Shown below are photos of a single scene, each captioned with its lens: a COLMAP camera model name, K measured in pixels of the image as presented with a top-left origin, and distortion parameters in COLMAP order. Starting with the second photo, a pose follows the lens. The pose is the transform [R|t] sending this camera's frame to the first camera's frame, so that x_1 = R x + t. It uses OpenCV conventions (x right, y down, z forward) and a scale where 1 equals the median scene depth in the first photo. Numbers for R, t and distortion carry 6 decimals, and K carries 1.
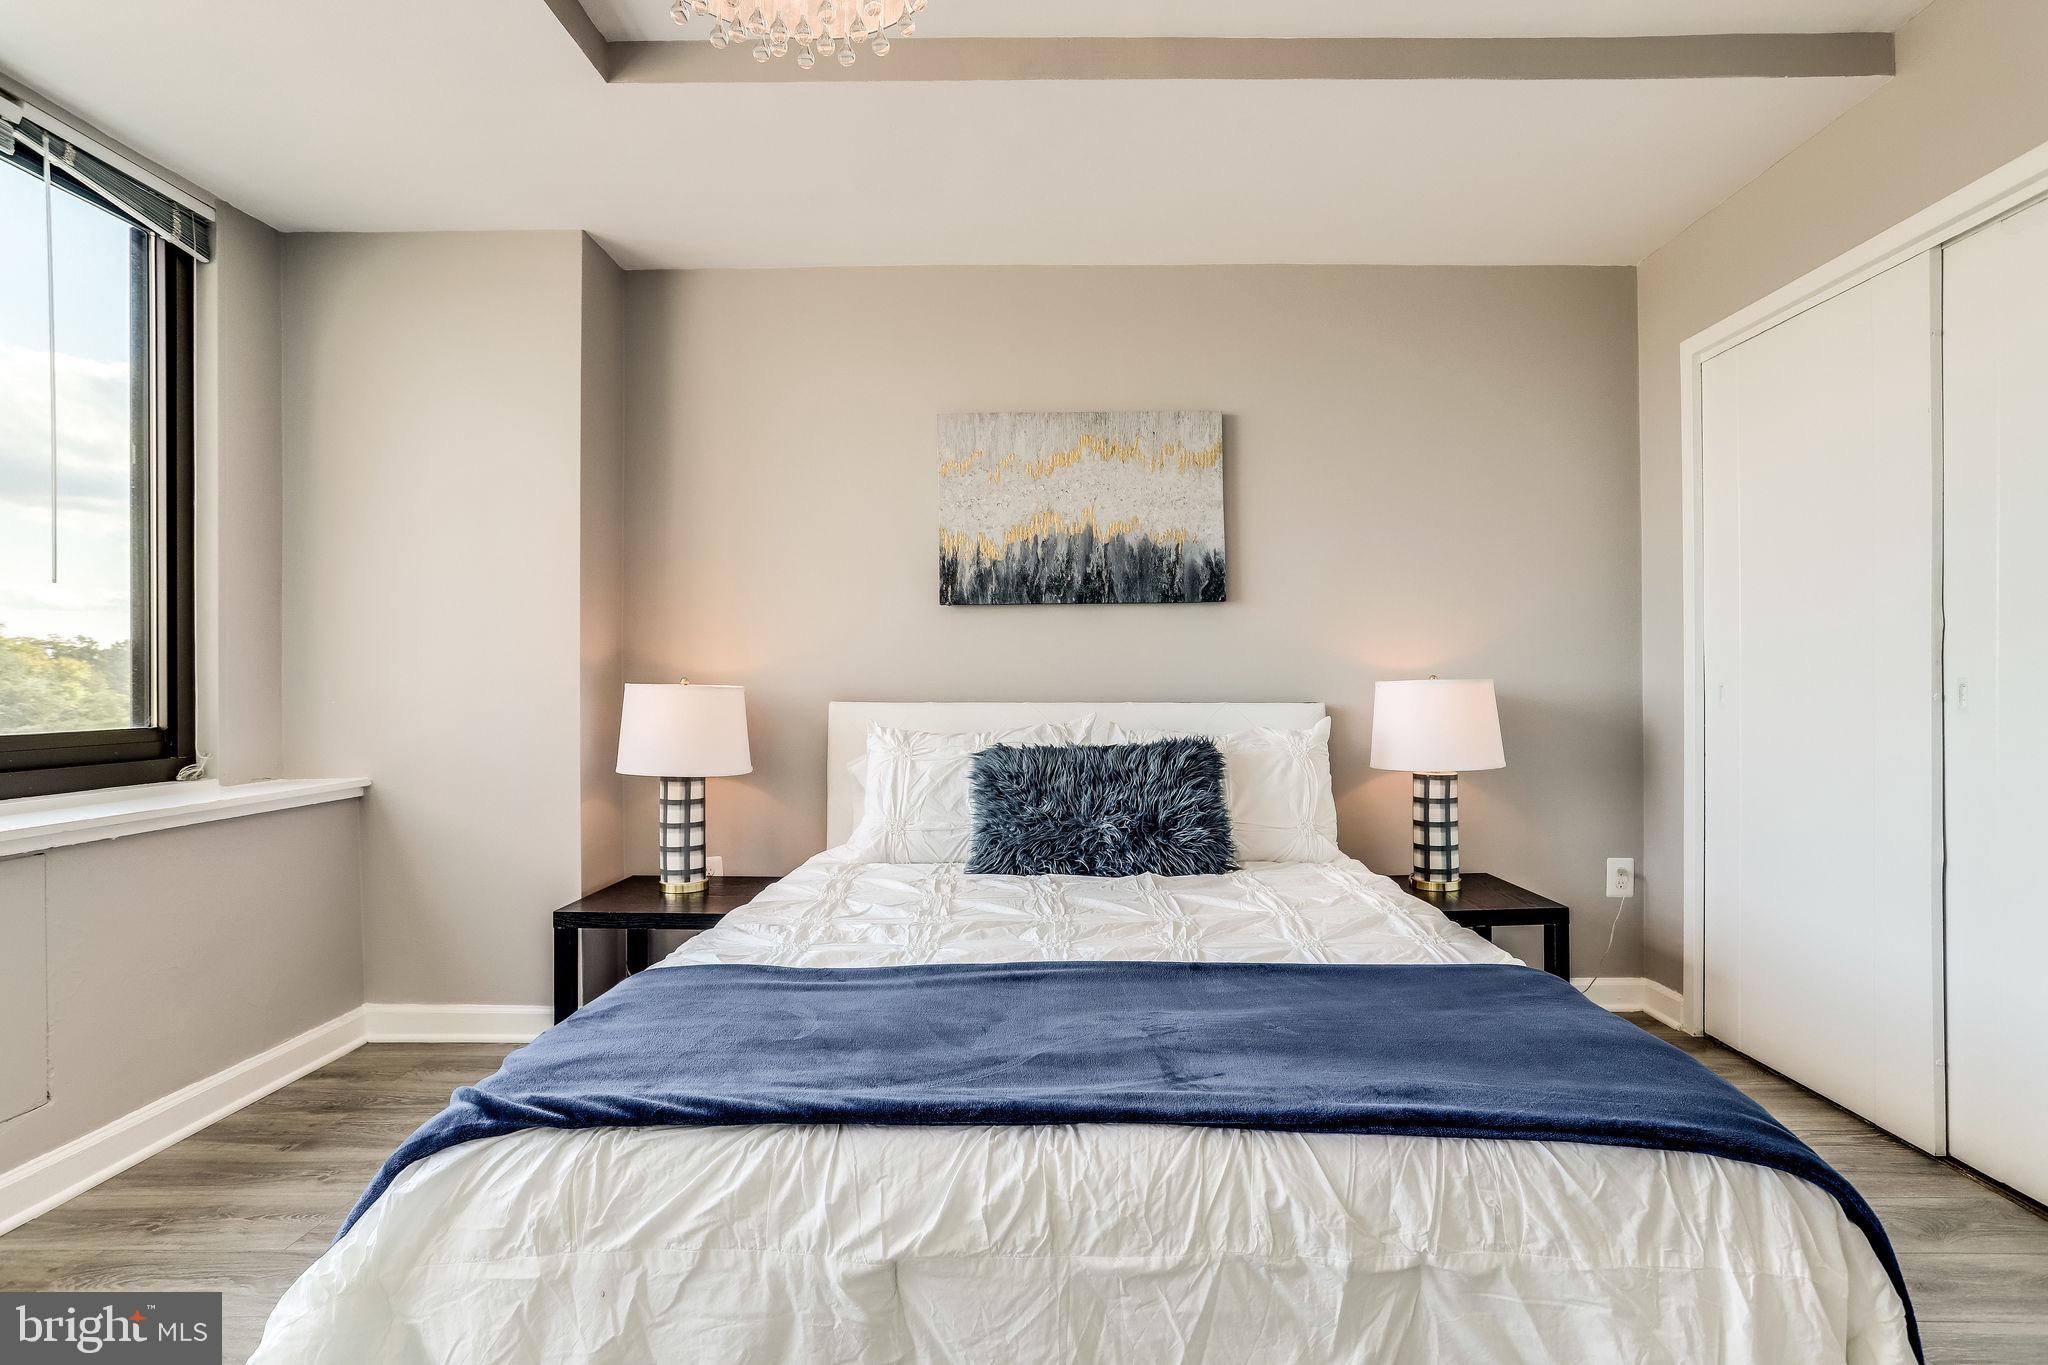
lens RADIAL K [[1048.6, 0, 1028.7], [0, 1048.6, 664.6], [0, 0, 1]] dist [-0.024983, 0.030384]
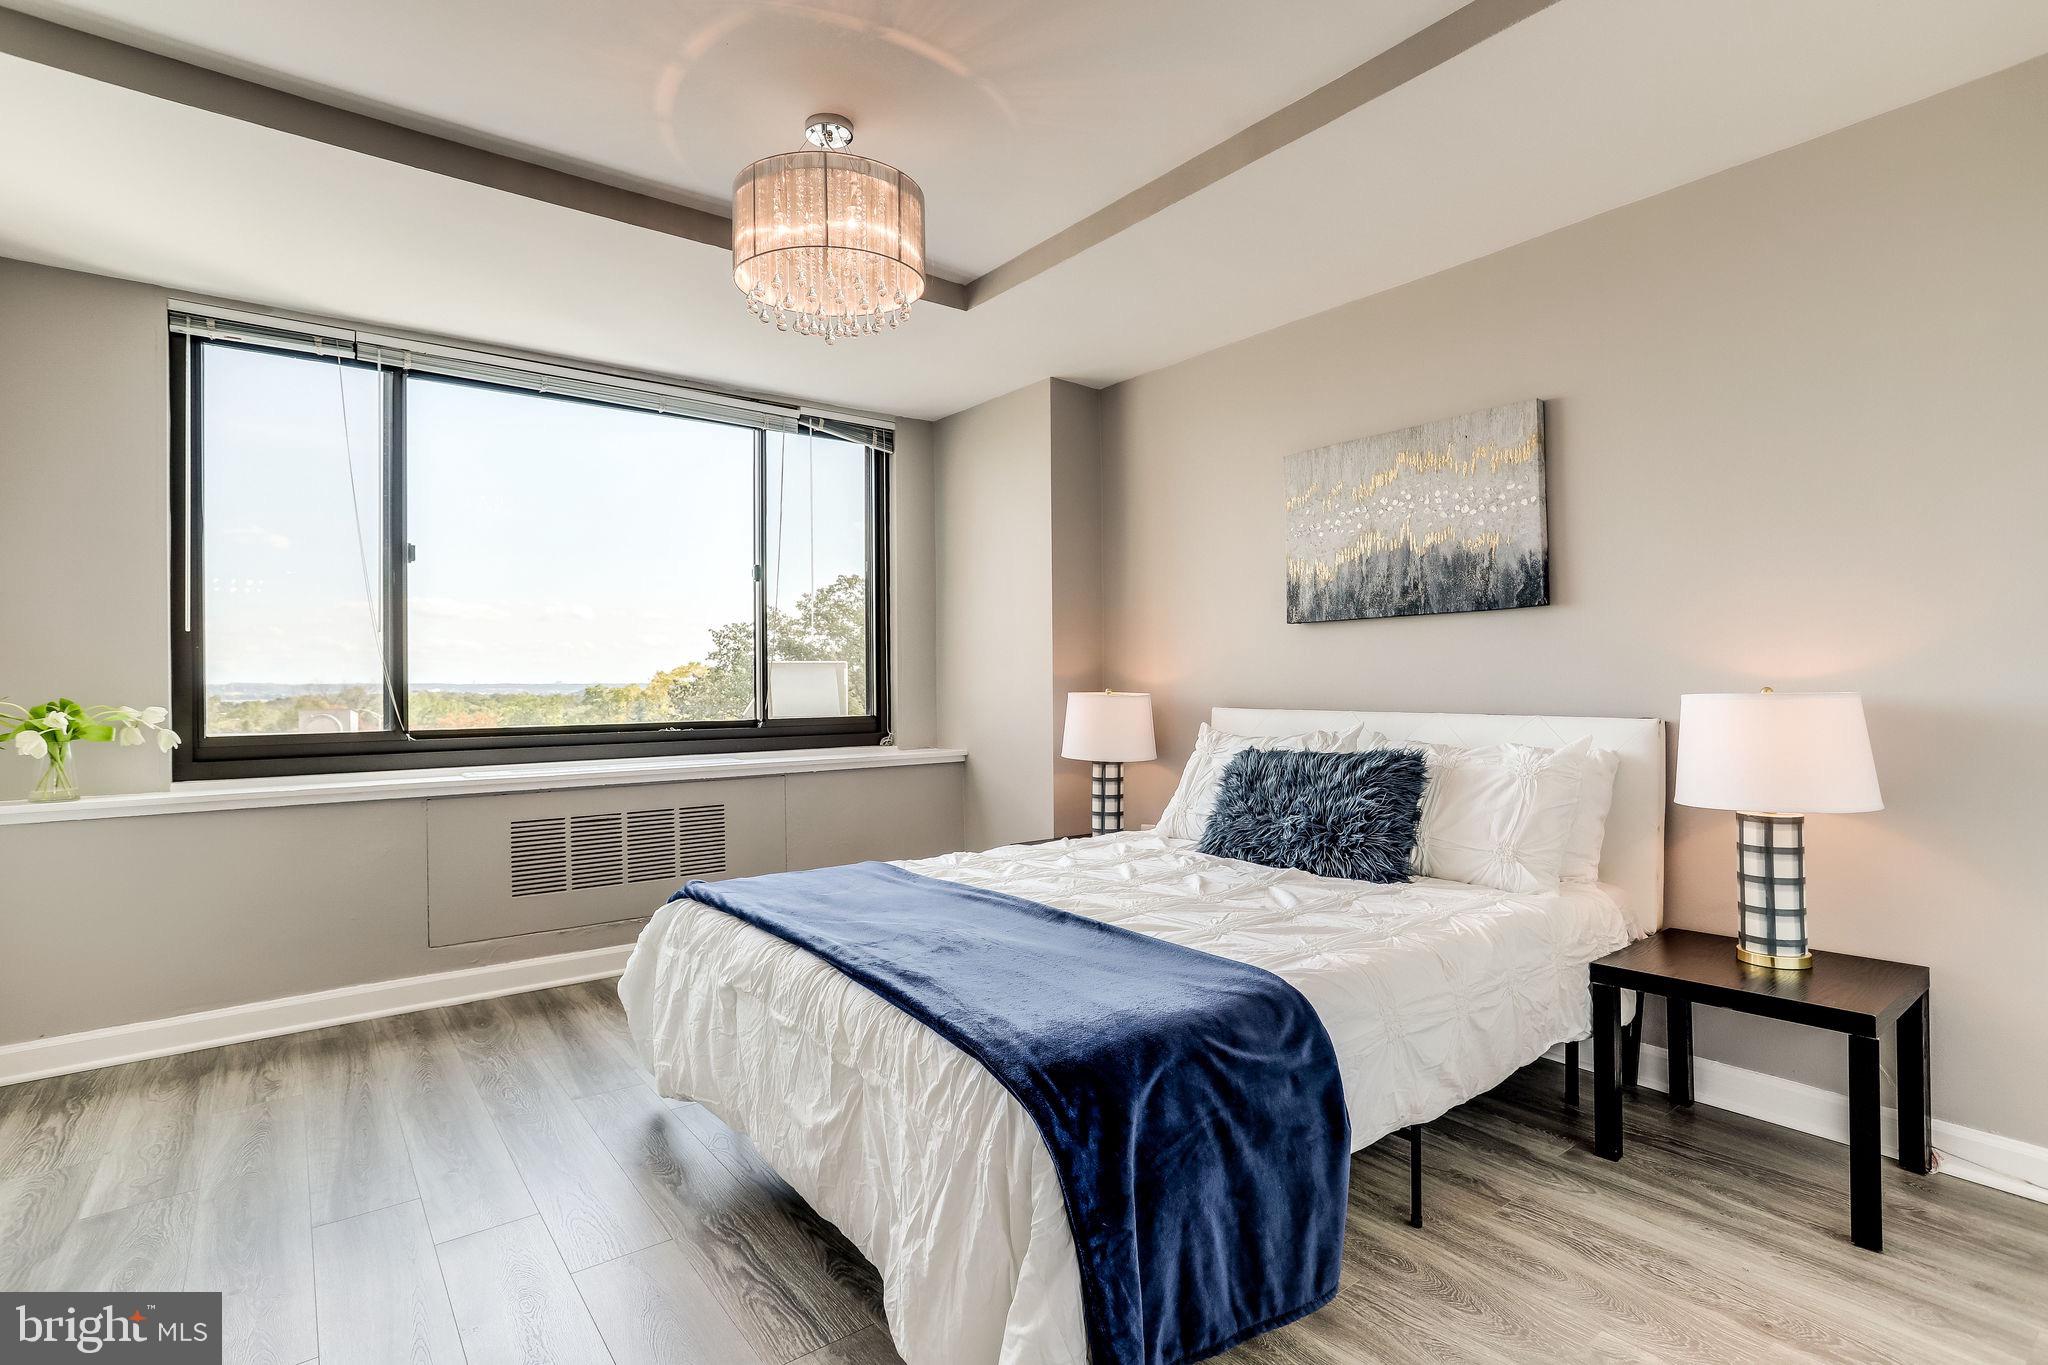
lens RADIAL K [[1025.5, 0, 1024.0], [0, 1025.5, 682.5], [0, 0, 1]] dist [0.000534, 0.000284]
pose [[0.611836, -0.002312, -0.790981, 0.619275], [0.012334, 0.999902, 0.006618, -0.005053], [0.790889, -0.013805, 0.611804, 0.094704]]
